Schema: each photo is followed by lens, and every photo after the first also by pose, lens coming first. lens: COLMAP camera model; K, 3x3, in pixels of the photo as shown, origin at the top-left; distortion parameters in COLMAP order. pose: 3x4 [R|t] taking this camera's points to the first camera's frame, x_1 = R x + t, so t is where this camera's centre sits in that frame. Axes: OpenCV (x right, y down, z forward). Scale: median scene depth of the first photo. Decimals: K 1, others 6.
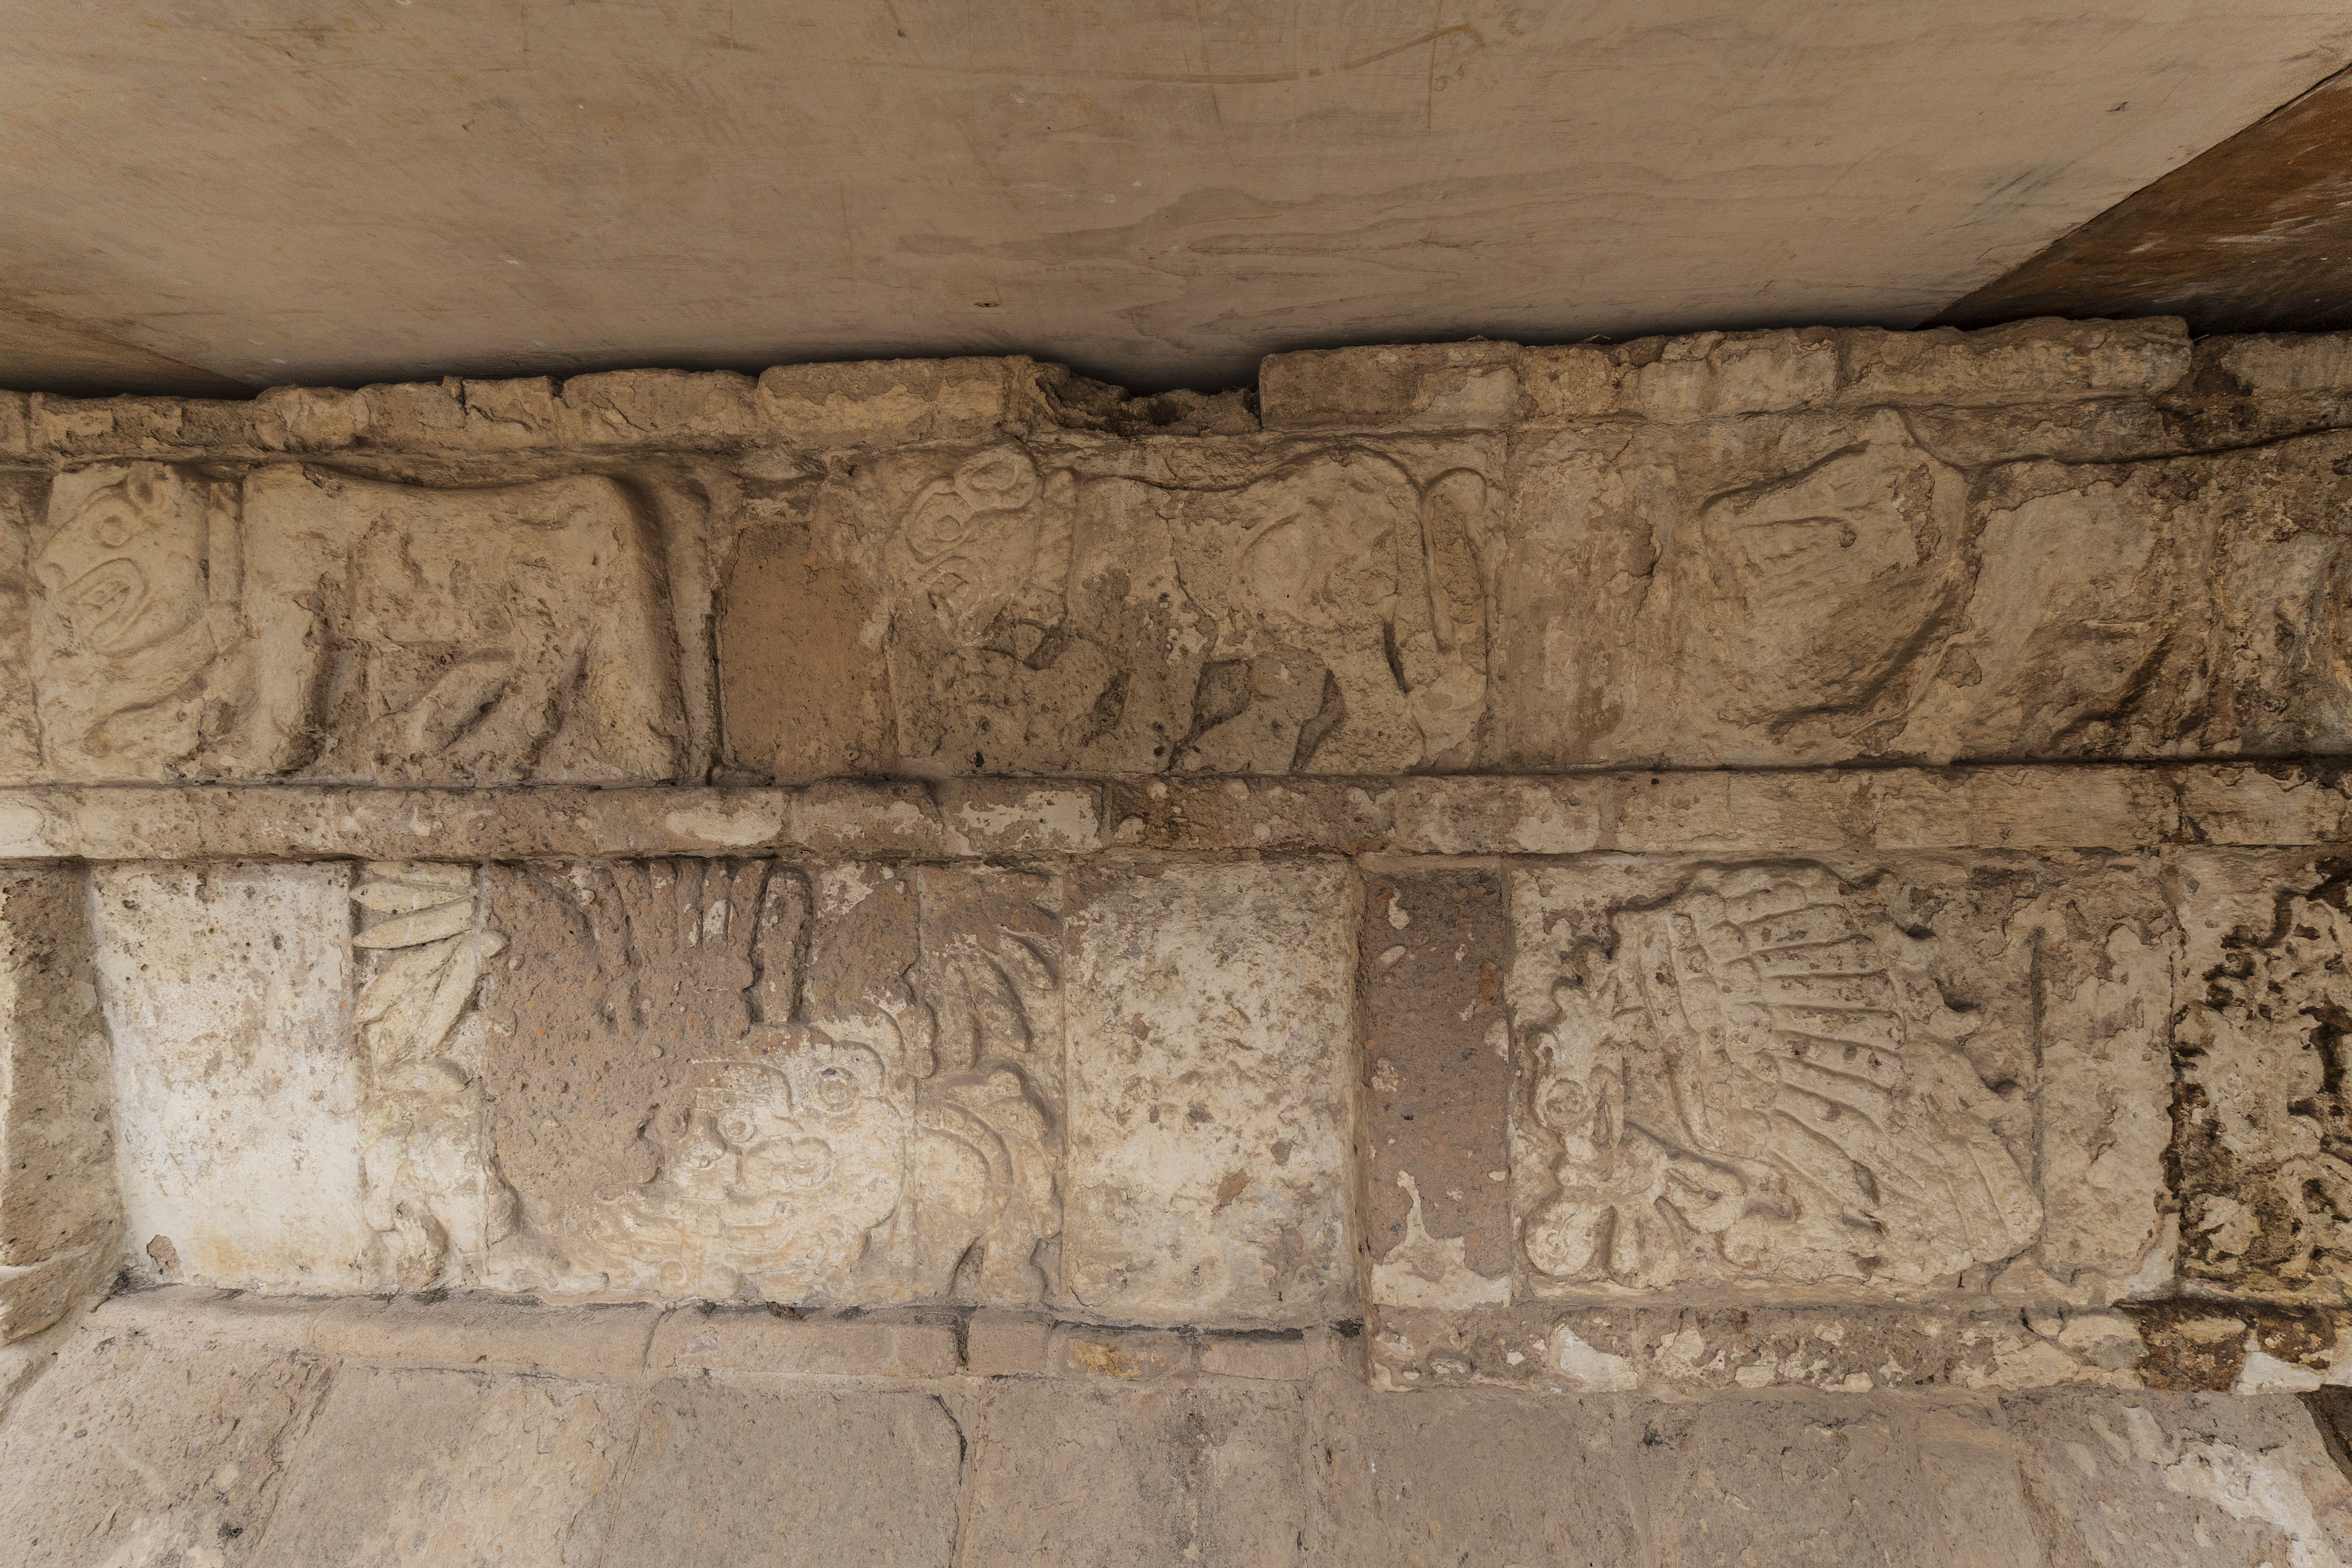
lens RADIAL K [[1068.8, 0, 1140.5], [0, 1068.8, 762.2], [0, 0, 1]] dist [-0.011180, 0.001610]
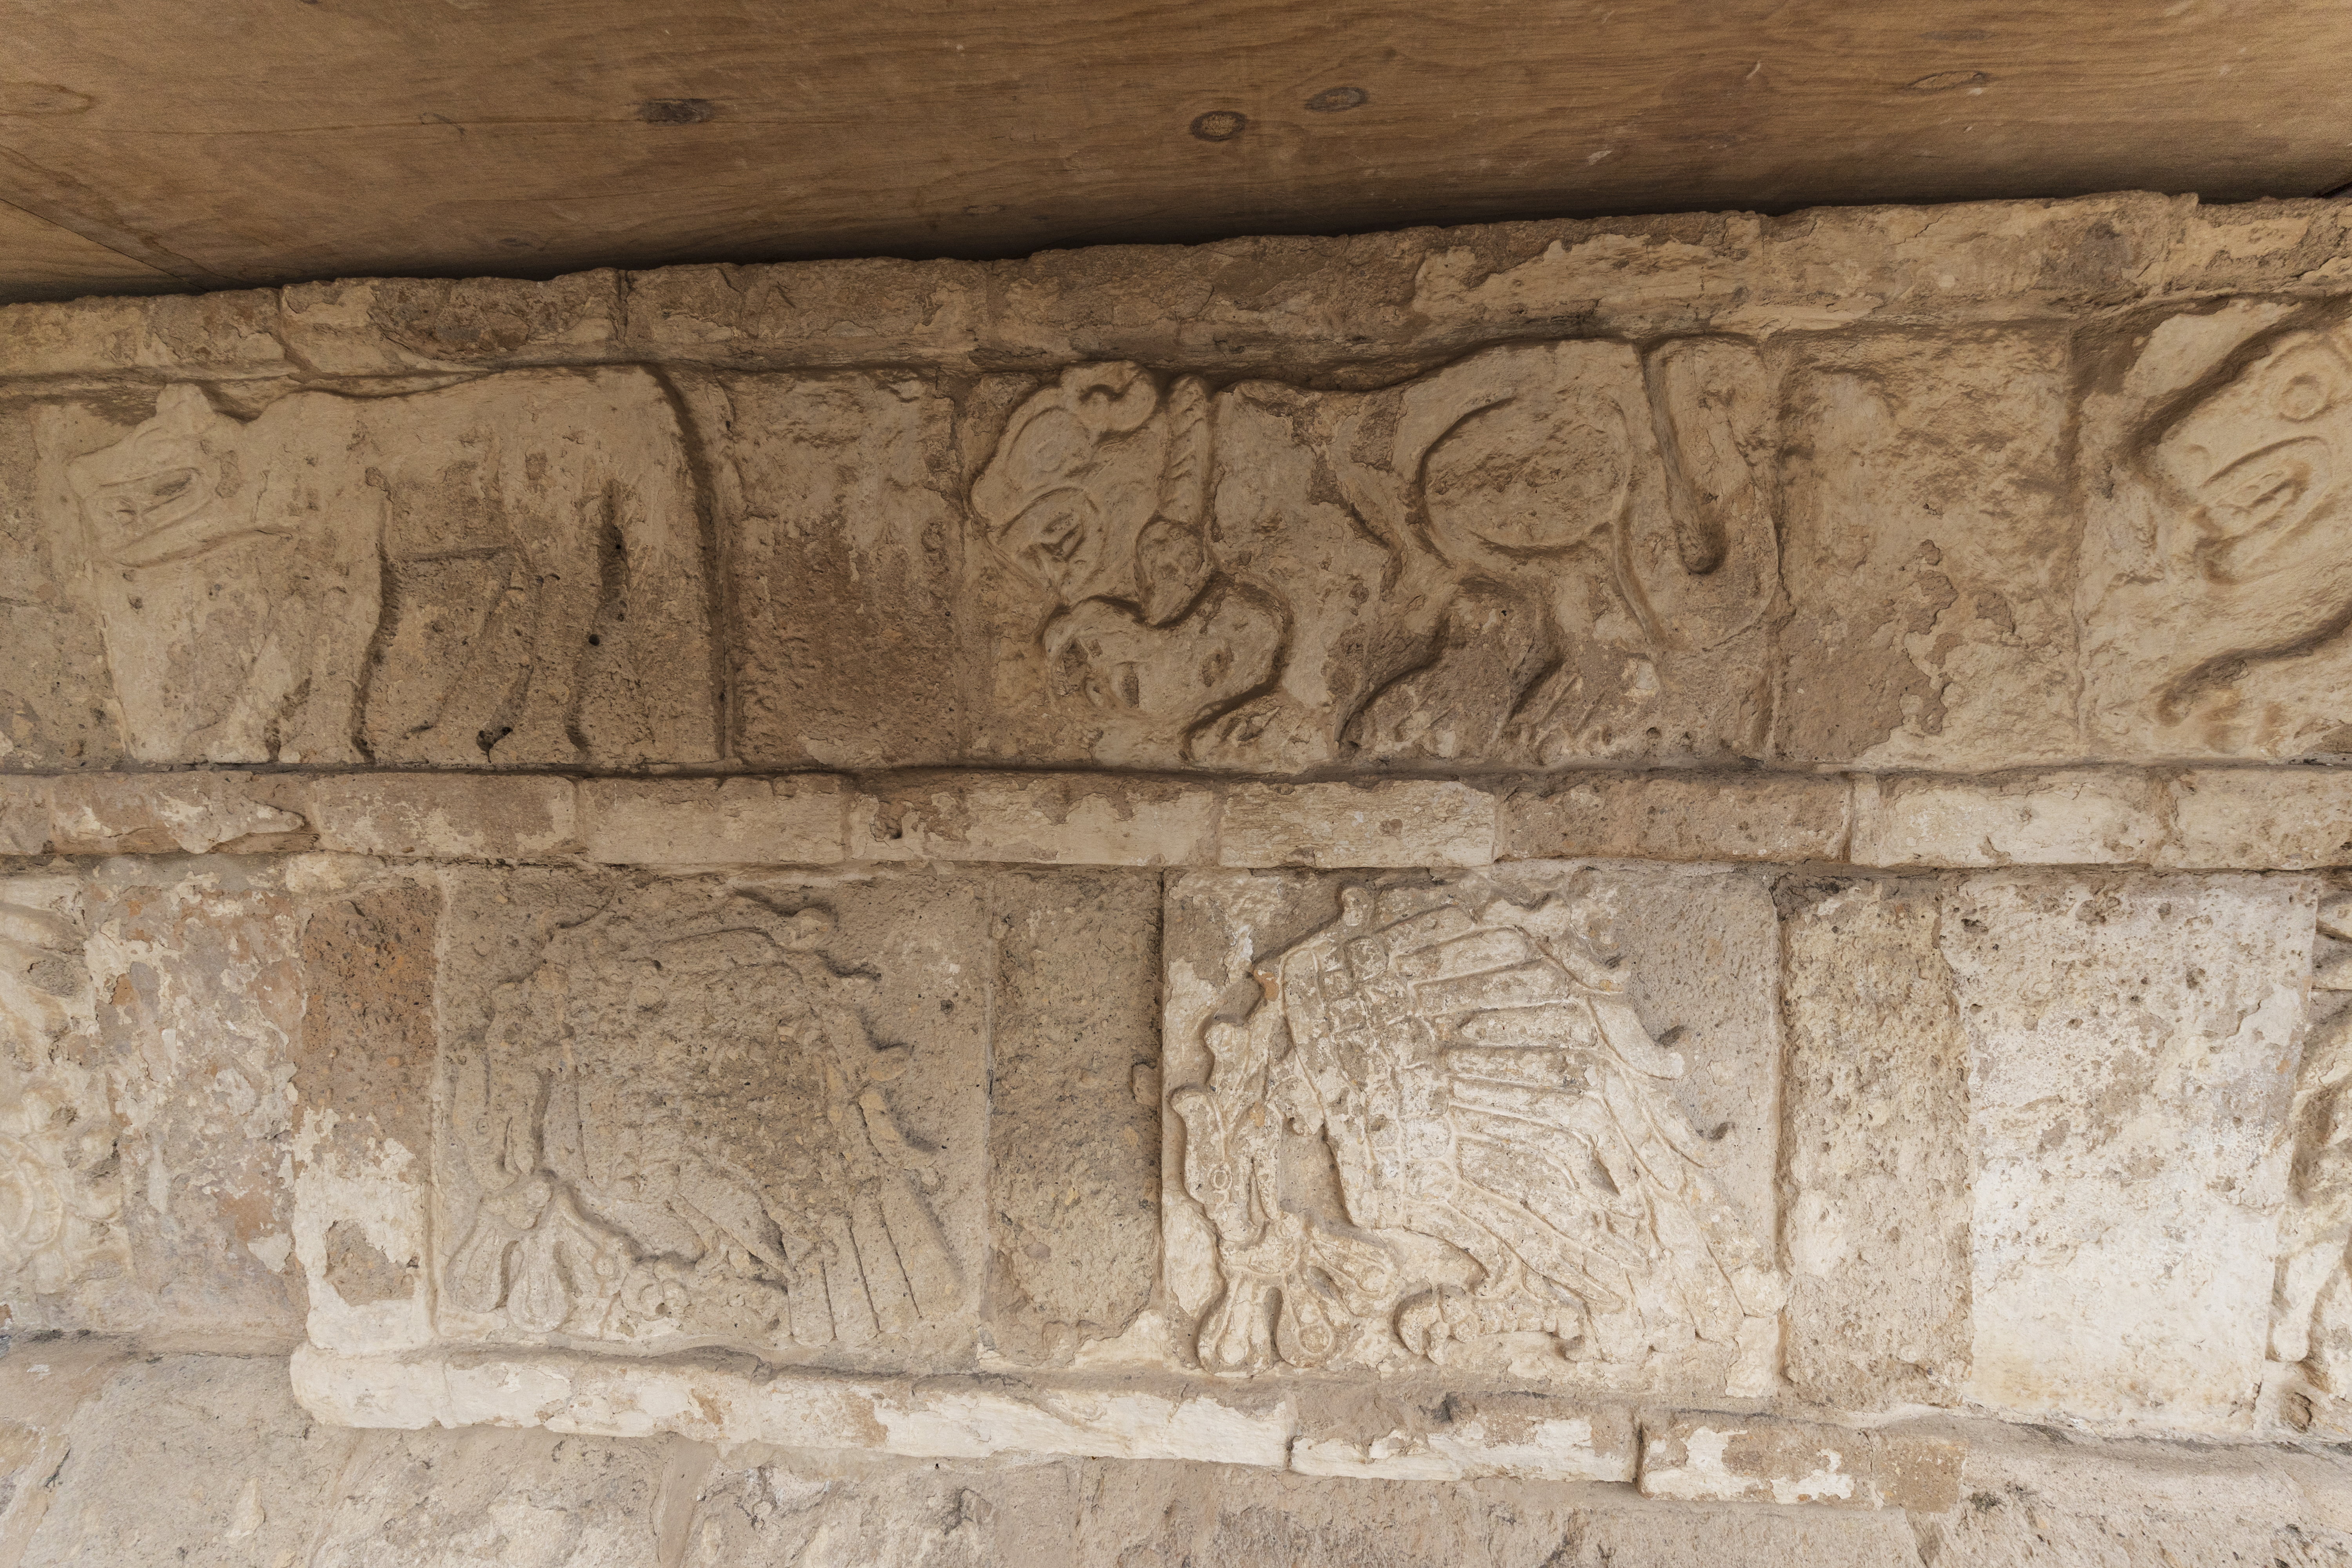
lens RADIAL K [[1068.8, 0, 1166.0], [0, 1068.8, 799.6], [0, 0, 1]] dist [-0.011180, 0.001610]
pose [[0.997018, 0.009838, -0.076534, -1.647904], [-0.005884, 0.998644, 0.051716, 0.012408], [0.076939, -0.051111, 0.995725, 0.244877]]
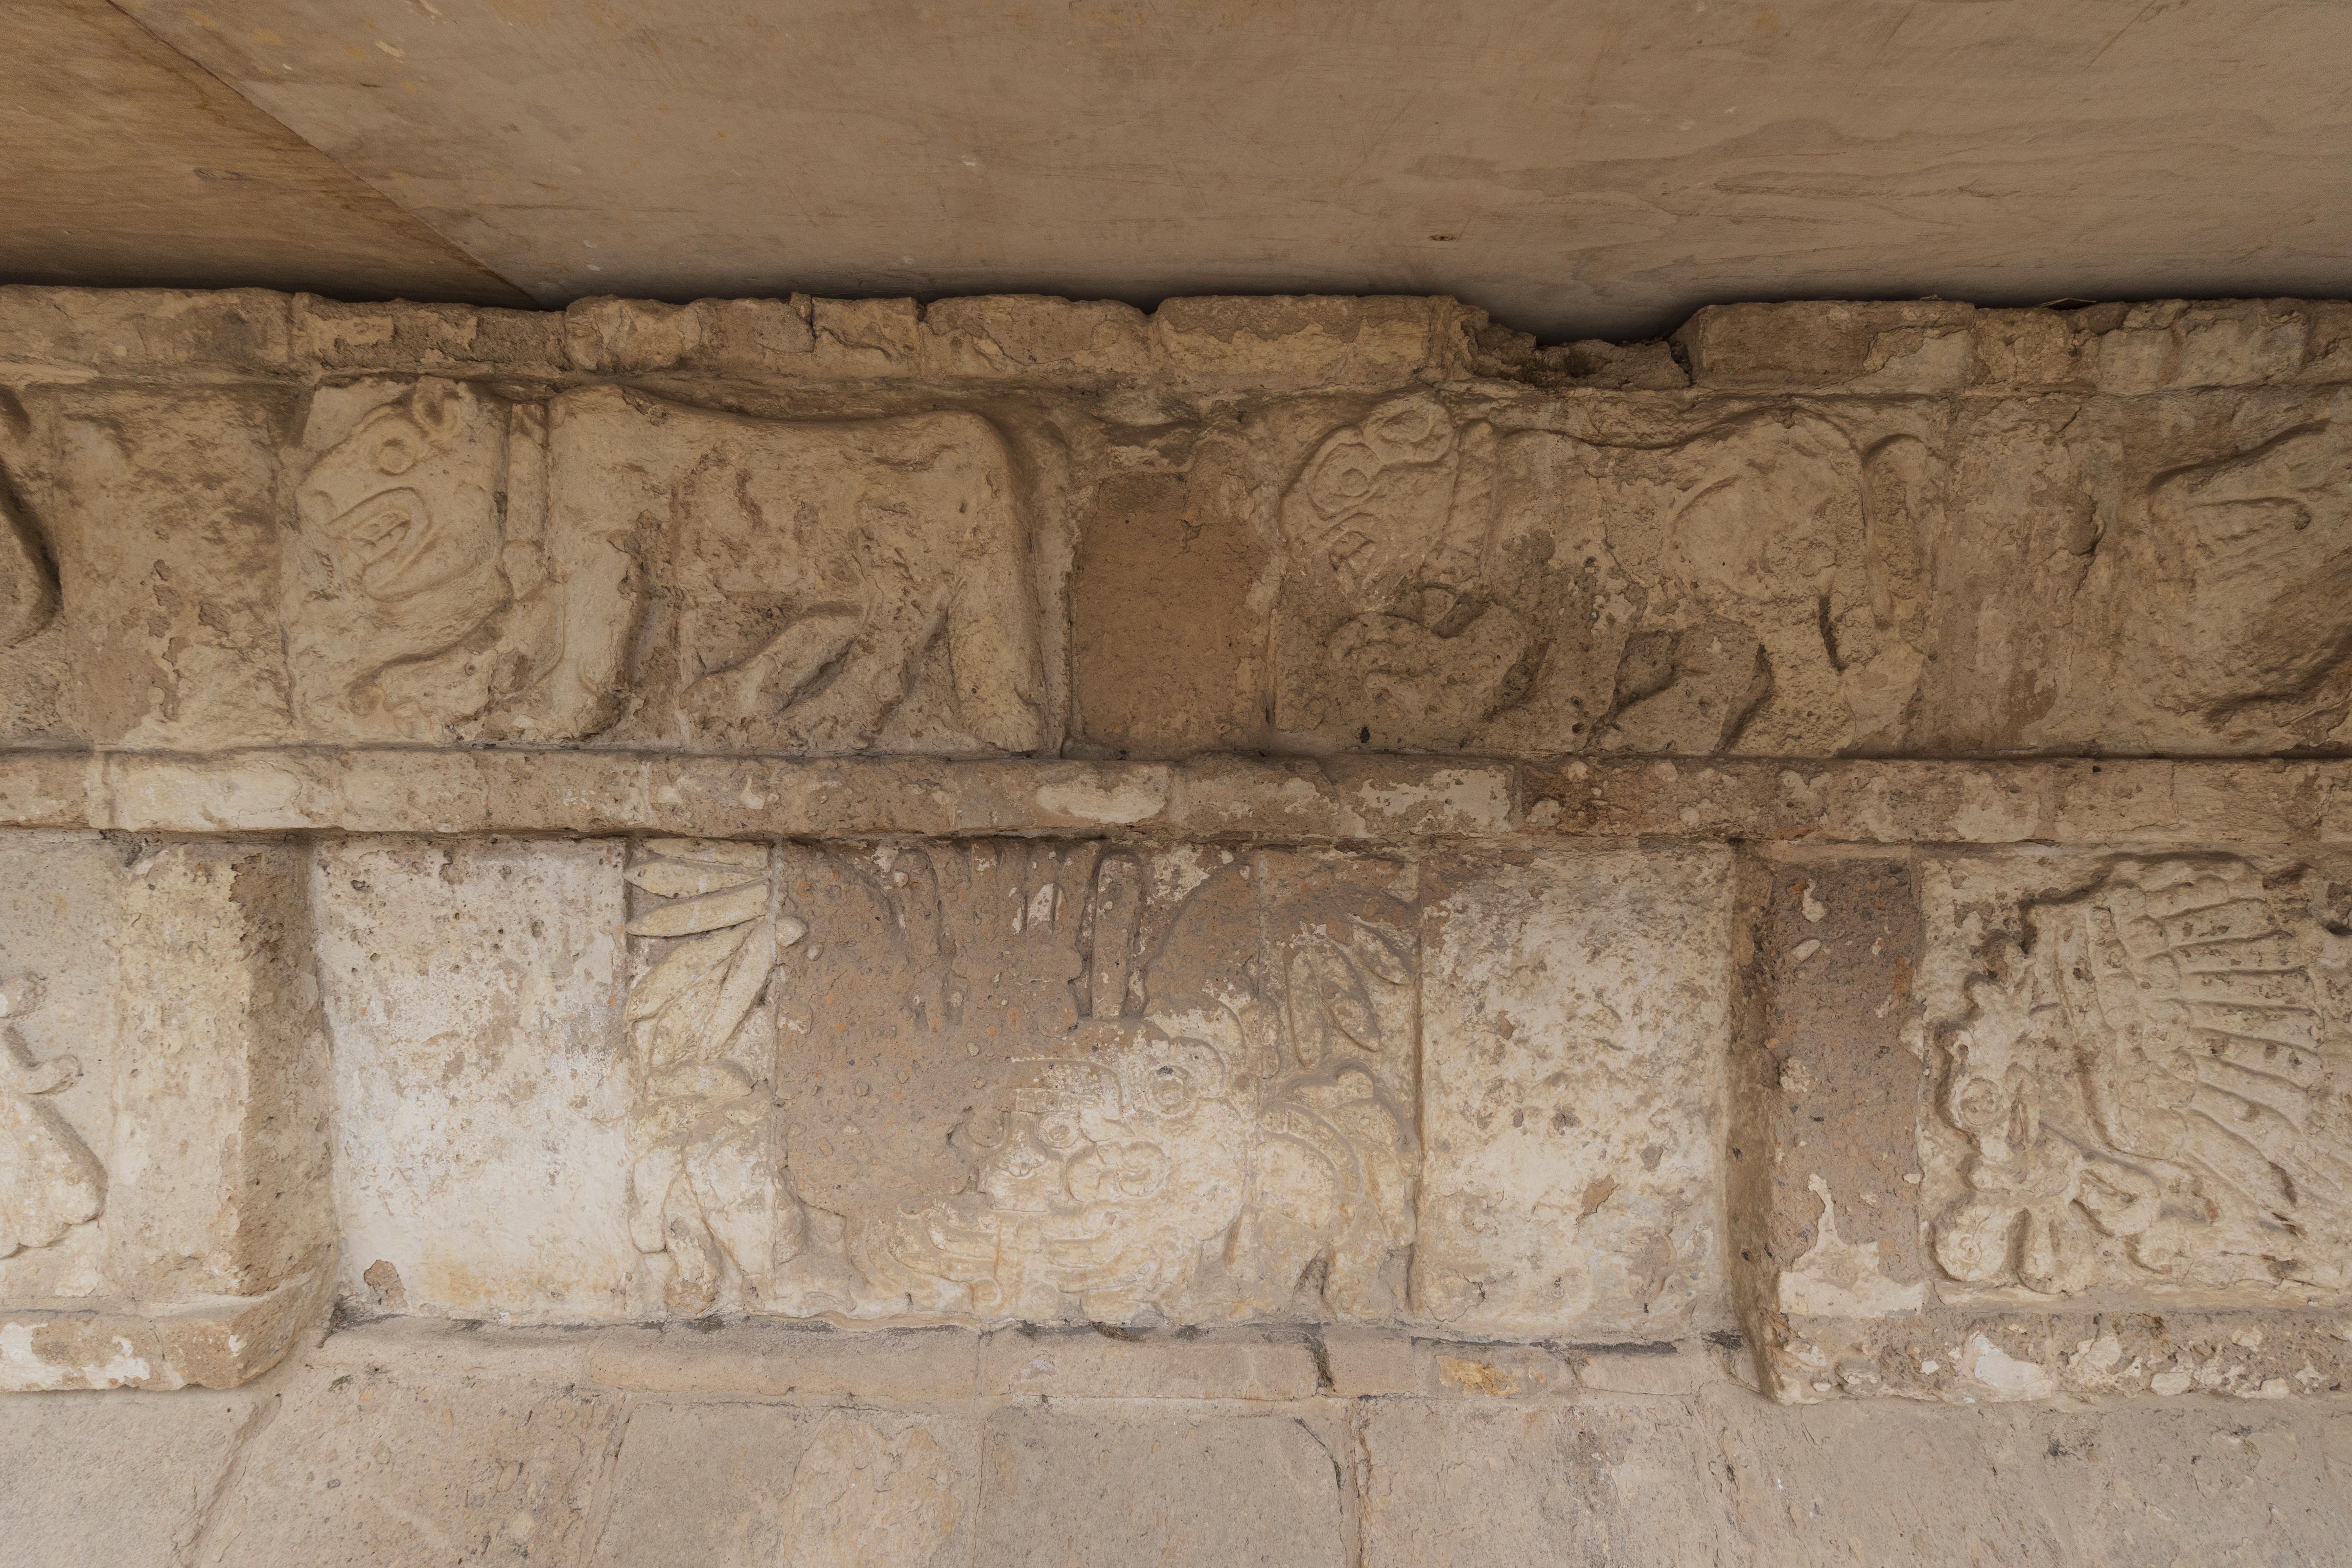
lens RADIAL K [[1147.5, 0, 1182.0], [0, 1147.5, 775.2], [0, 0, 1]] dist [-0.004753, 0.001168]
pose [[0.998181, 0.015102, 0.058367, -0.372788], [-0.016017, 0.999756, 0.015233, 0.019914], [-0.058122, -0.016140, 0.998179, 0.016709]]
